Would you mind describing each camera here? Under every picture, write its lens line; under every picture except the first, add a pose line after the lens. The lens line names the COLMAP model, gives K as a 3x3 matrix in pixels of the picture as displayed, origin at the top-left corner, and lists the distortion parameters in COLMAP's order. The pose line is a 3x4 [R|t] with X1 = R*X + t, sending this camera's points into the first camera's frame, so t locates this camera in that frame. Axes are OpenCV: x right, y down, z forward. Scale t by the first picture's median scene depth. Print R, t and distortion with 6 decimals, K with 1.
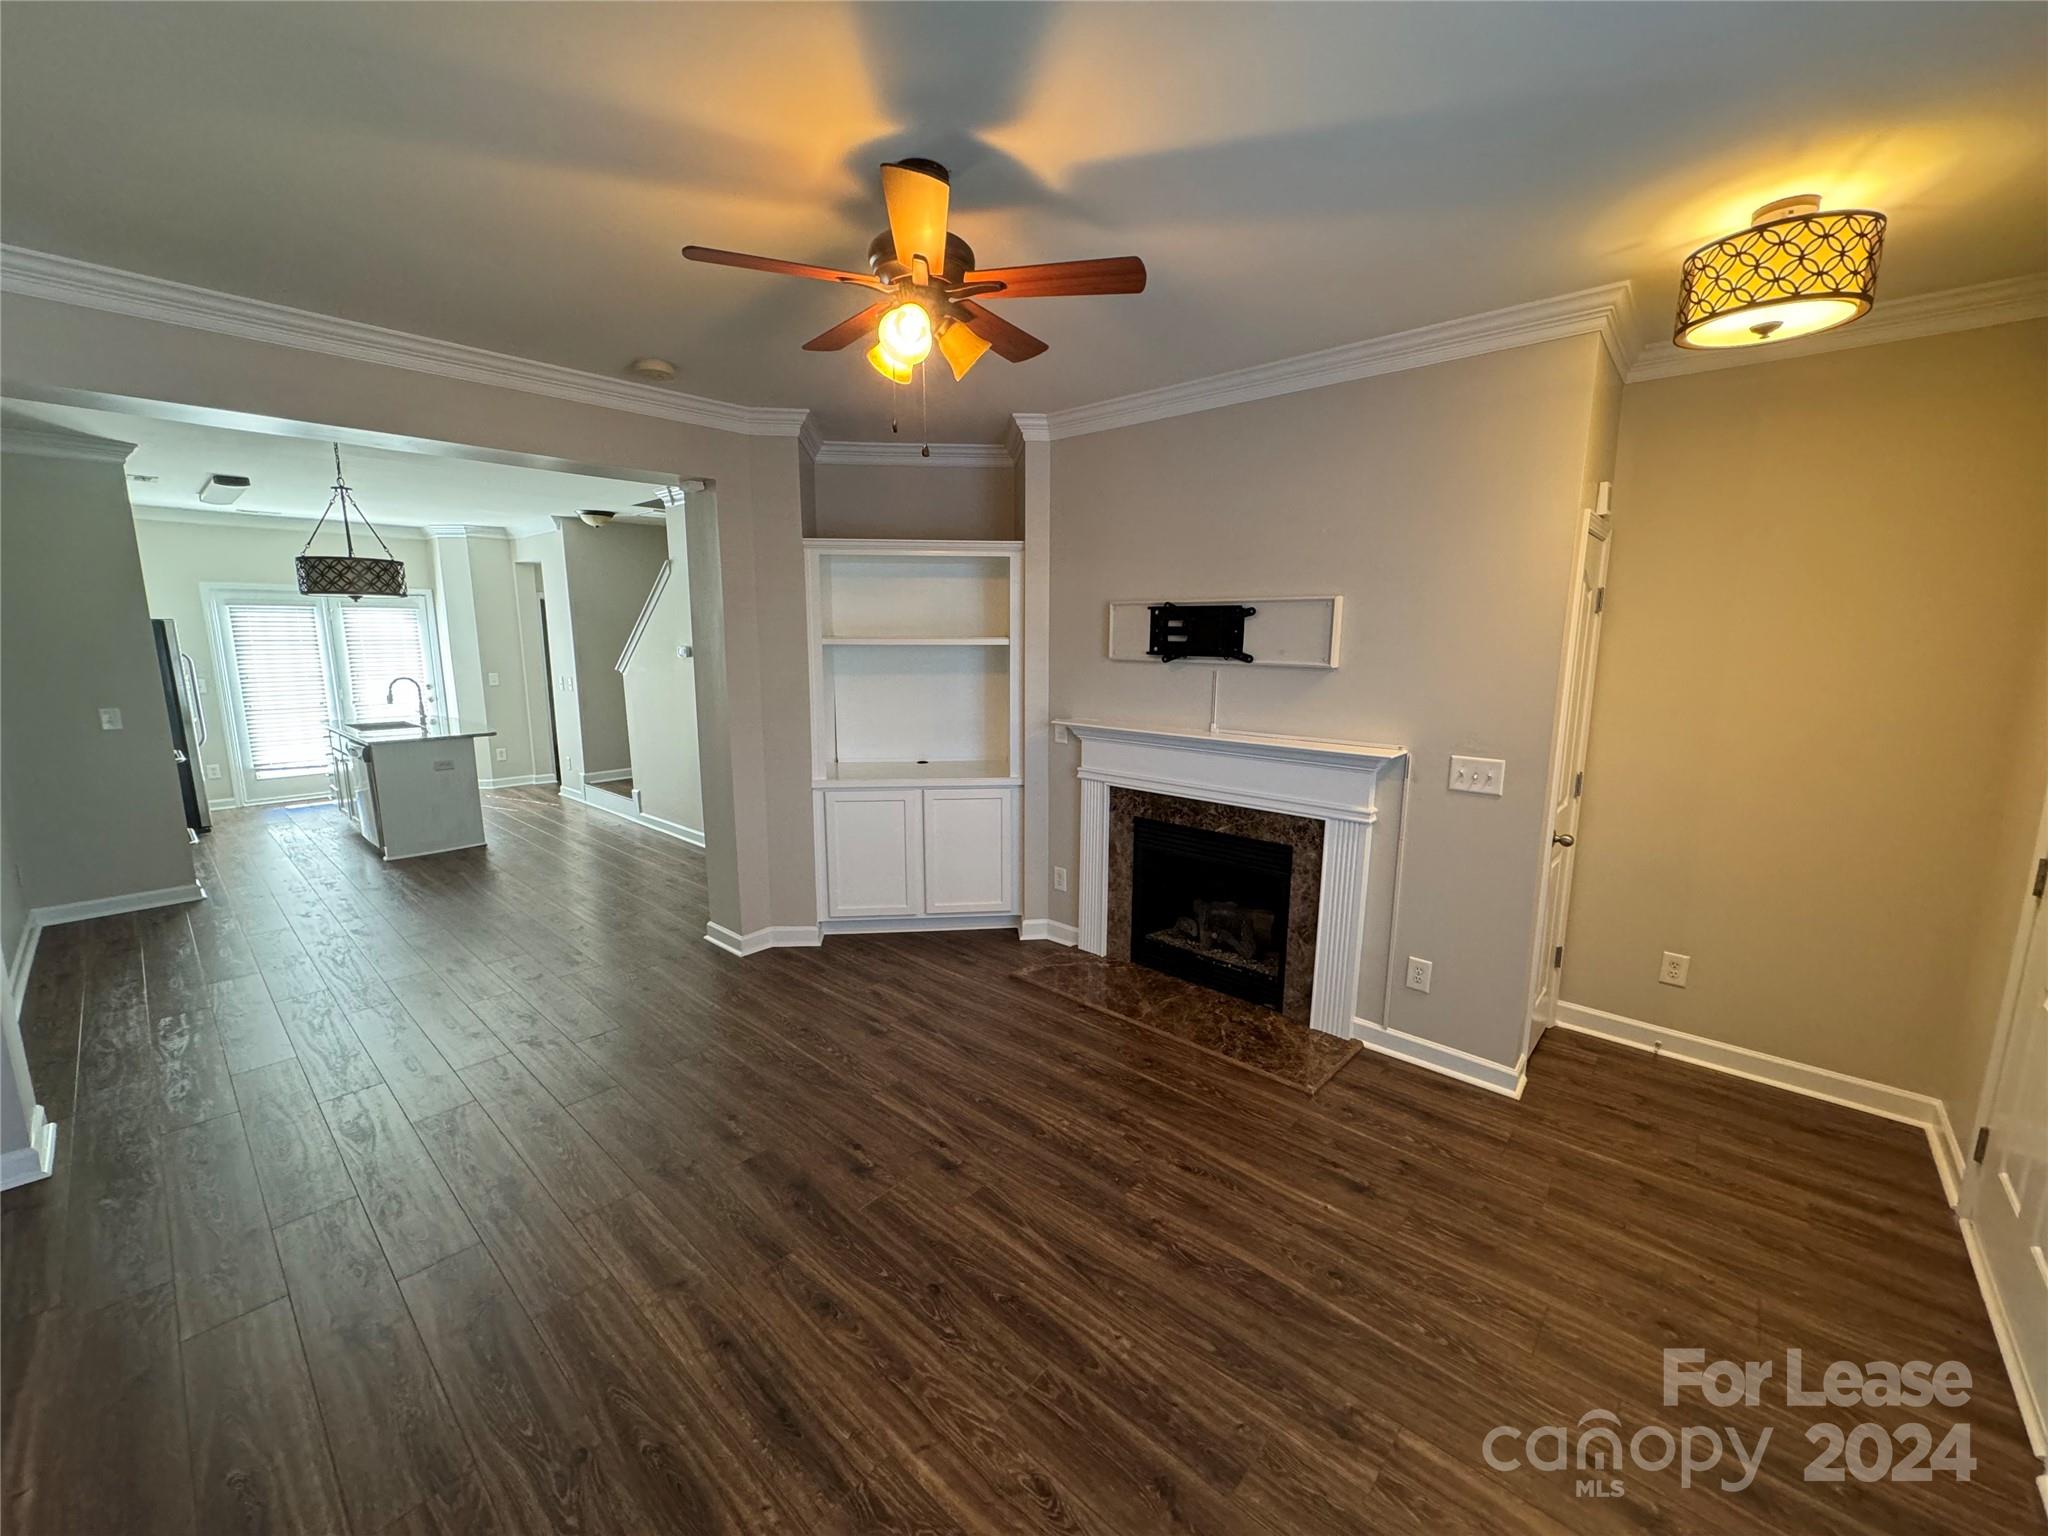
lens RADIAL K [[809.3, 0, 1022.9], [0, 809.3, 769.1], [0, 0, 1]] dist [-0.002198, -0.000444]
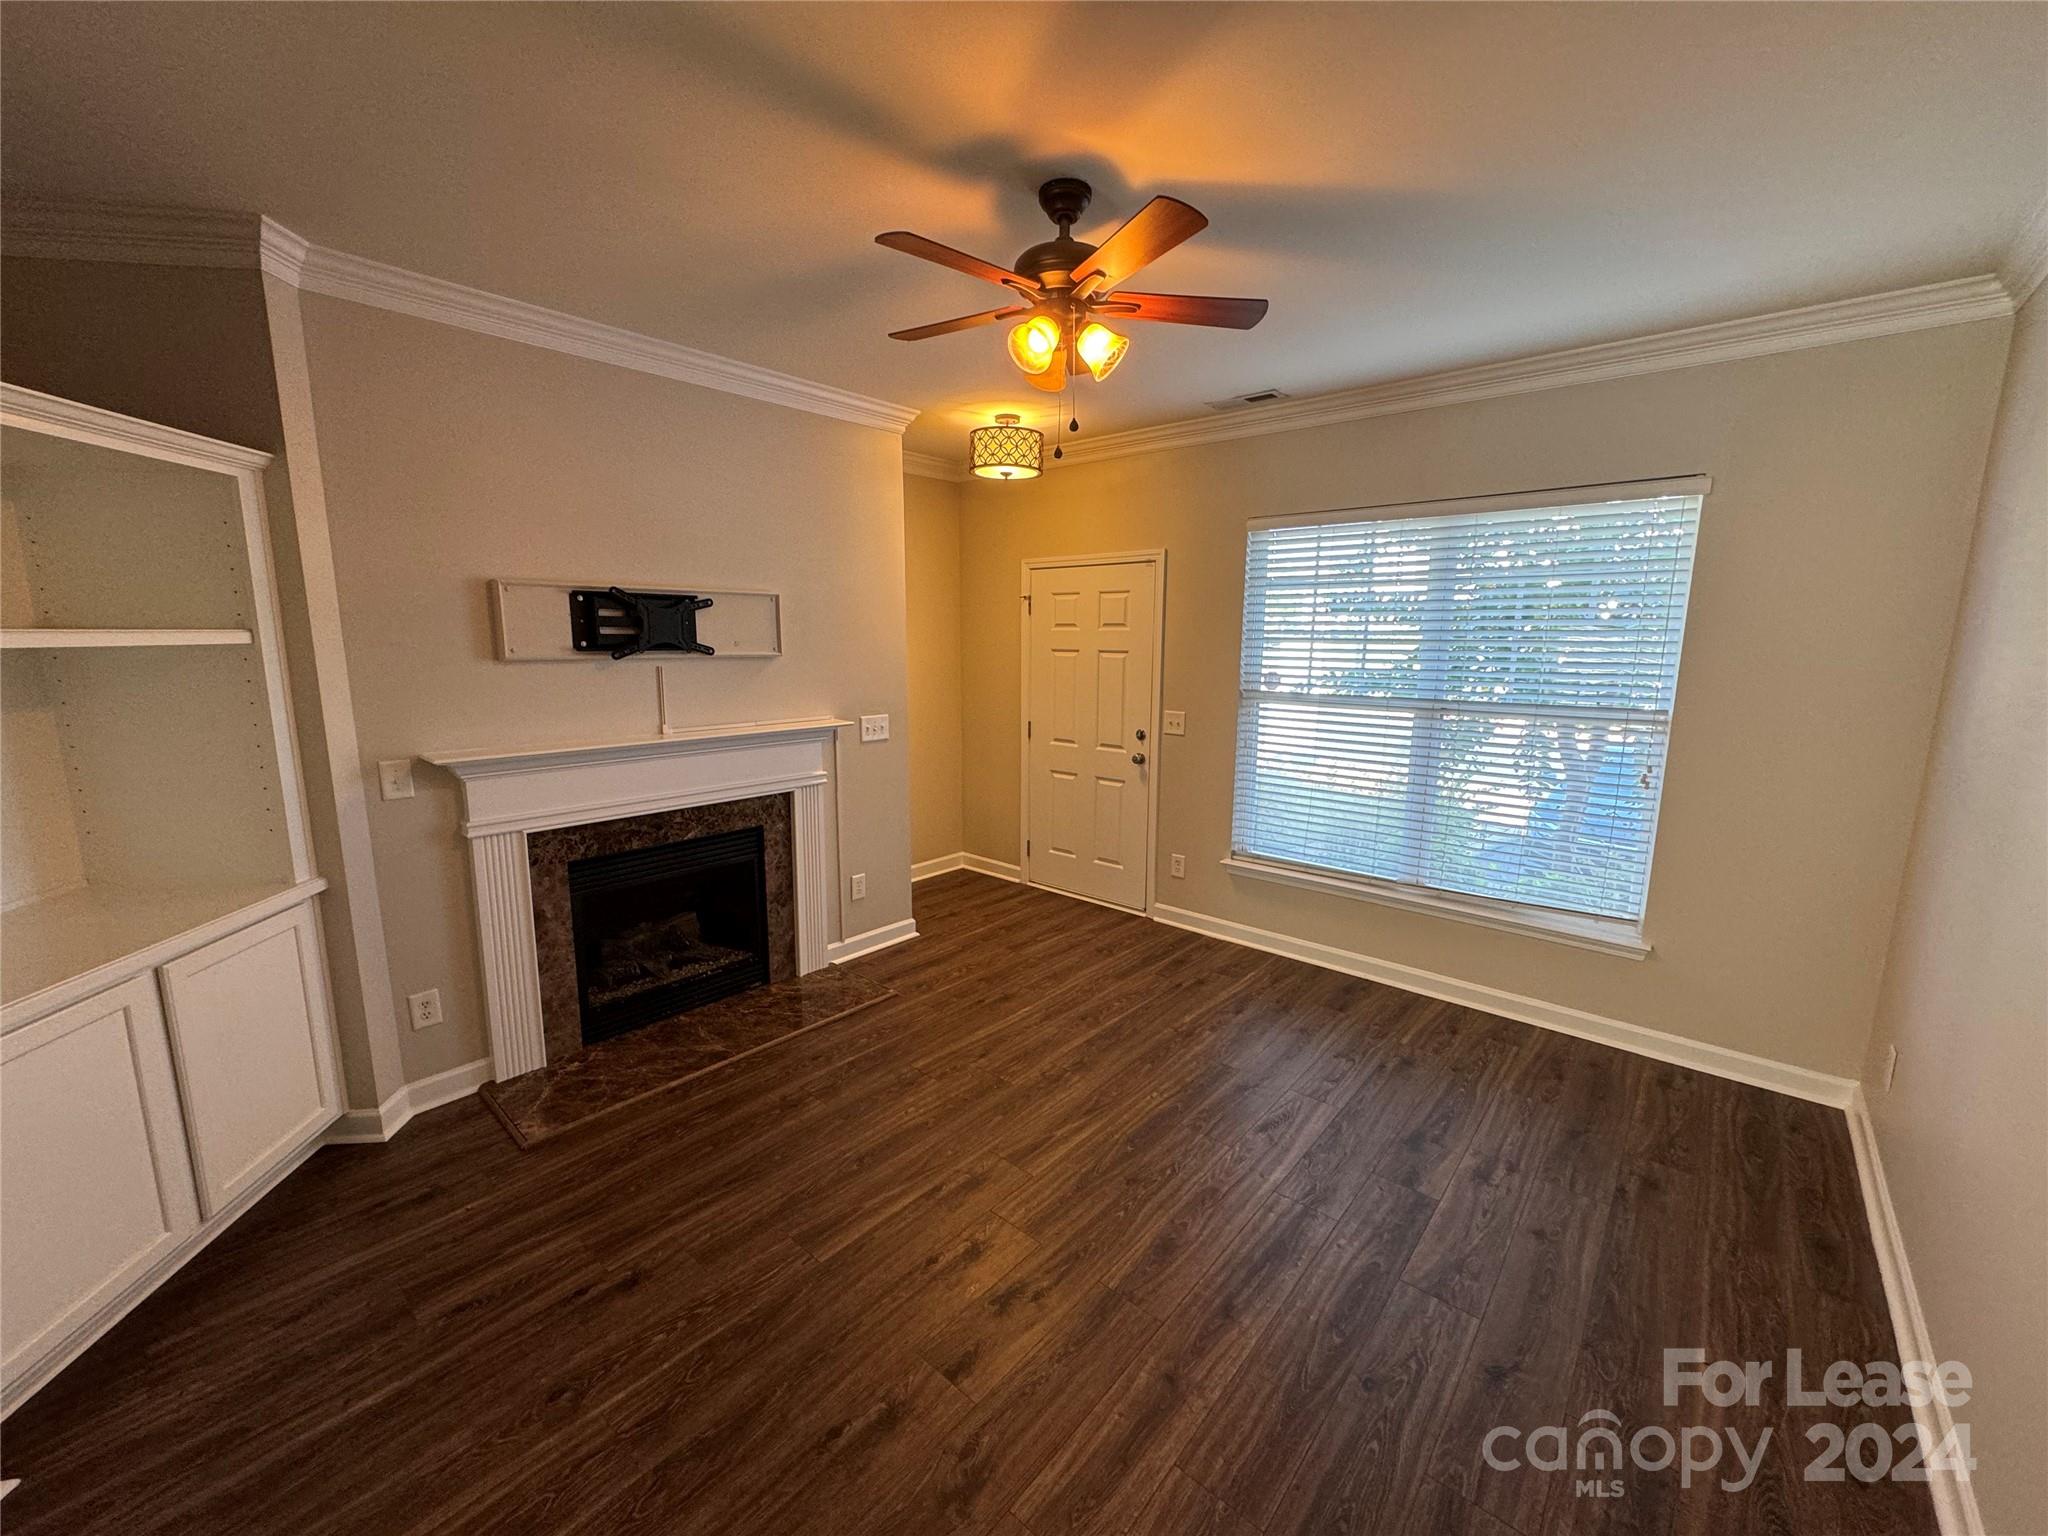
lens RADIAL K [[809.3, 0, 1022.9], [0, 809.3, 769.1], [0, 0, 1]] dist [-0.002198, -0.000444]
pose [[-0.018071, -0.170699, 0.985157, -0.714372], [0.160404, 0.972061, 0.171372, -0.104824], [-0.986886, 0.161121, 0.009814, 0.640000]]
